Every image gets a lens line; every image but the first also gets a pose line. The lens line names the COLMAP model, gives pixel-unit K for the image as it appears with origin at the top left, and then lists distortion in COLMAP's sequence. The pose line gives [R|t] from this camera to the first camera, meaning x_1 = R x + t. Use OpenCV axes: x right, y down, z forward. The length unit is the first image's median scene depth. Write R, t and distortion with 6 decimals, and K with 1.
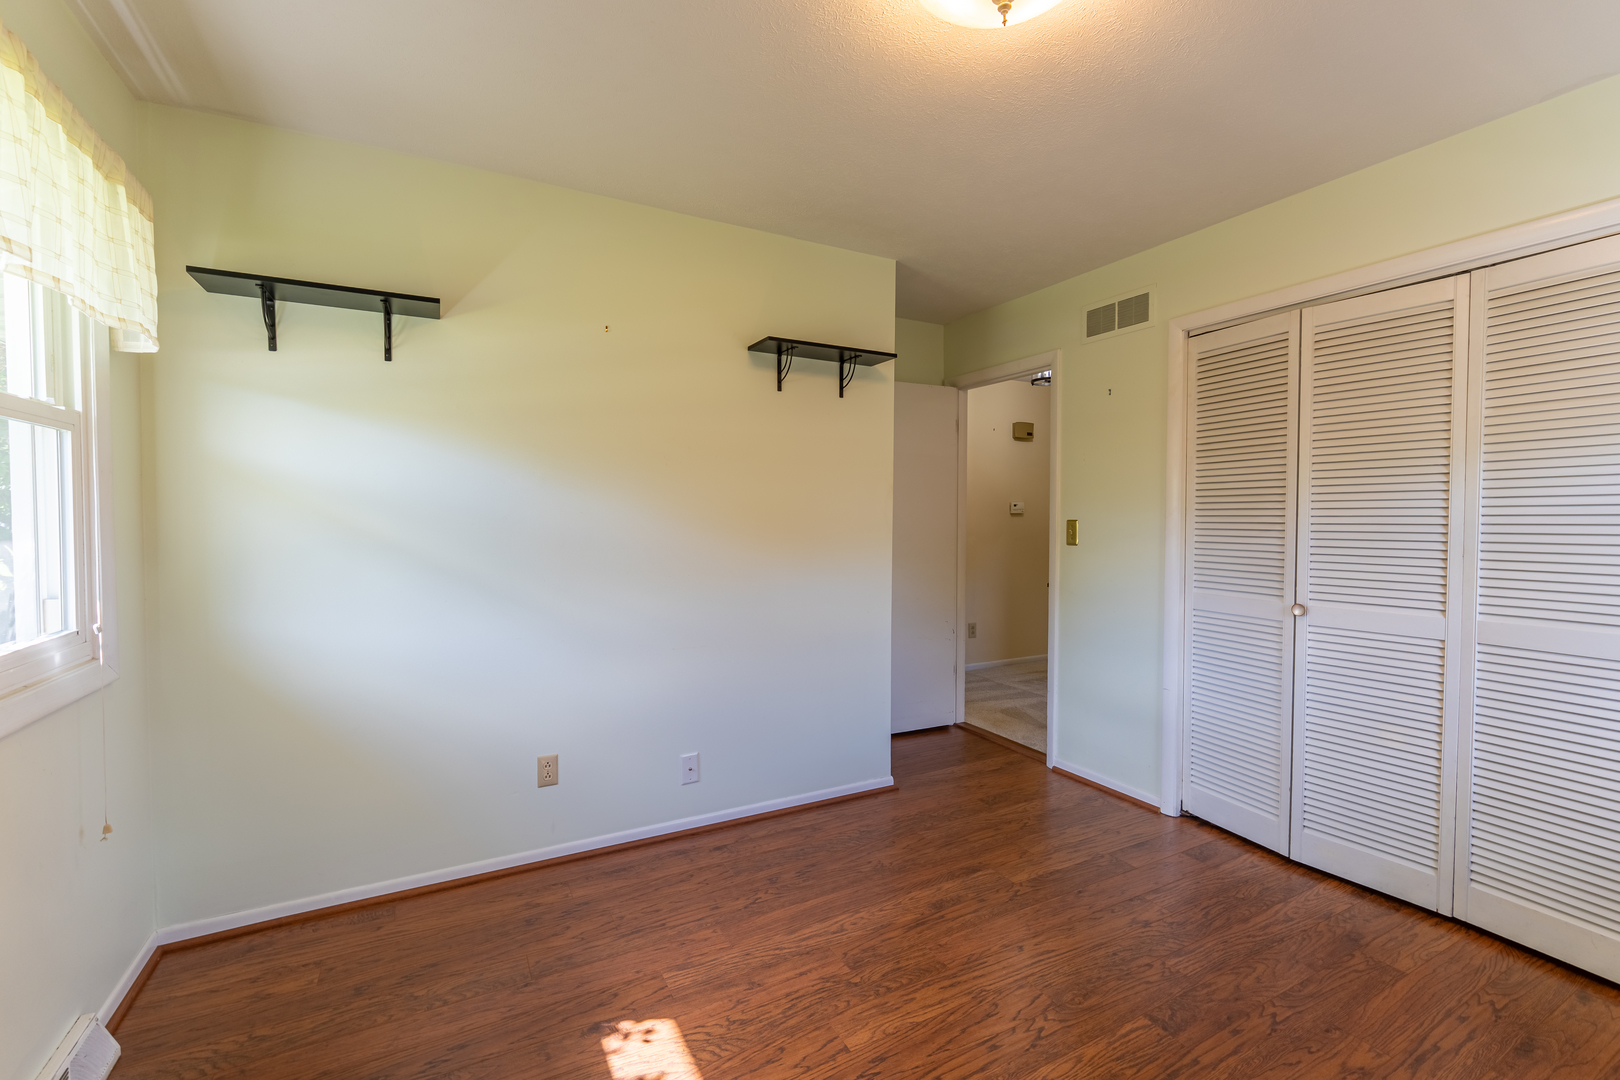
lens RADIAL K [[678.4, 0, 808.7], [0, 678.4, 536.3], [0, 0, 1]] dist [-0.004276, -0.000314]
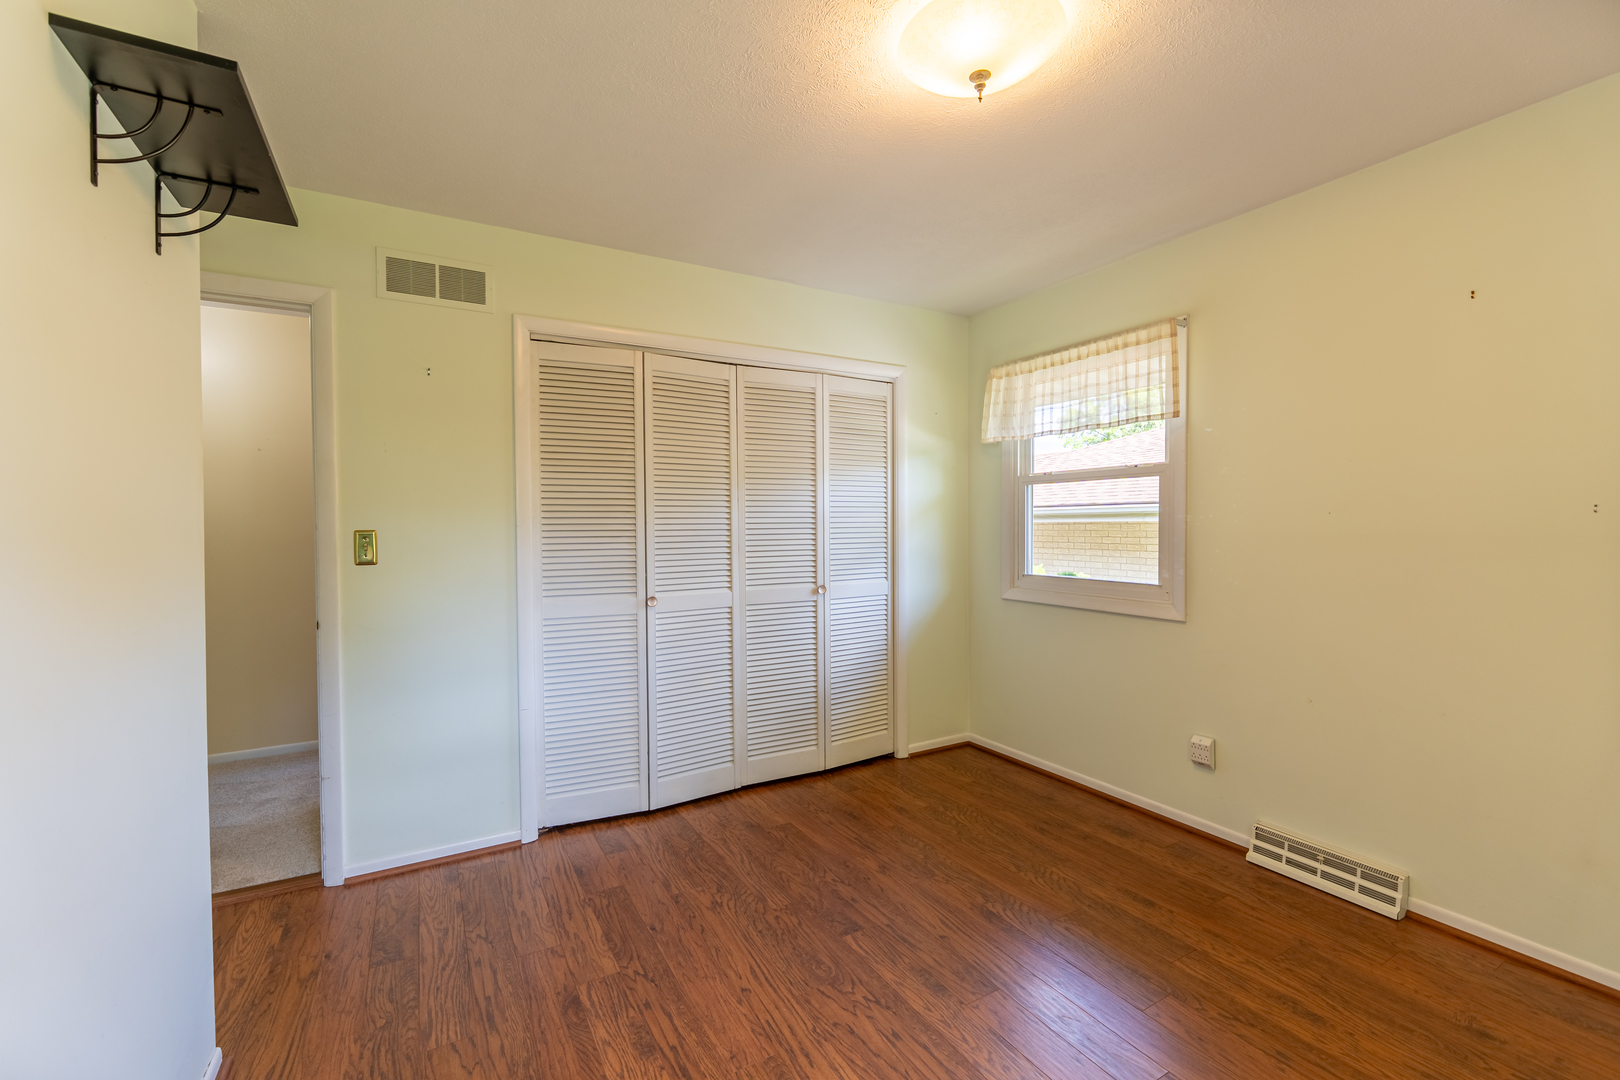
lens RADIAL K [[678.4, 0, 808.7], [0, 678.4, 536.3], [0, 0, 1]] dist [-0.004276, -0.000314]
pose [[-0.019276, -0.020096, 0.999612, -0.555838], [0.031286, 0.999296, 0.020693, -0.027473], [-0.999325, 0.031673, -0.018634, 0.838240]]
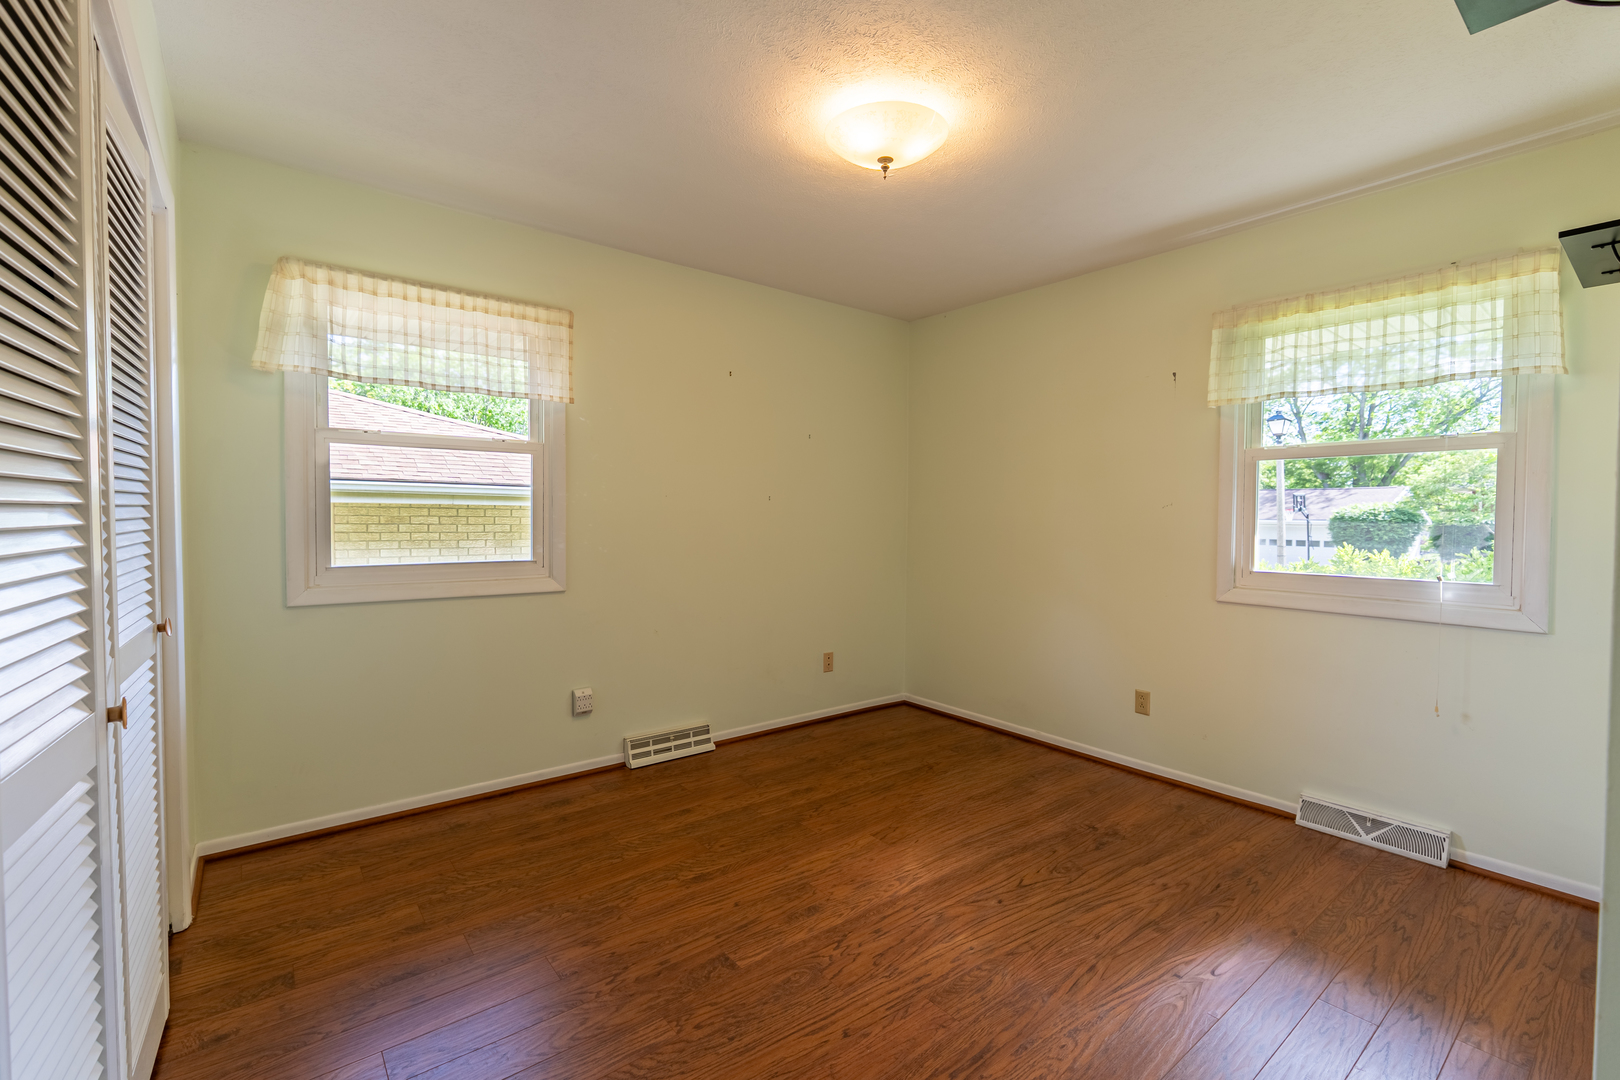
lens RADIAL K [[729.5, 0, 798.9], [0, 729.5, 535.0], [0, 0, 1]] dist [-0.003355, -0.000434]
pose [[-0.985514, -0.005689, -0.169499, 0.475281], [-0.015026, 0.998436, 0.053855, -0.021488], [0.168927, 0.055621, -0.984058, 1.658322]]
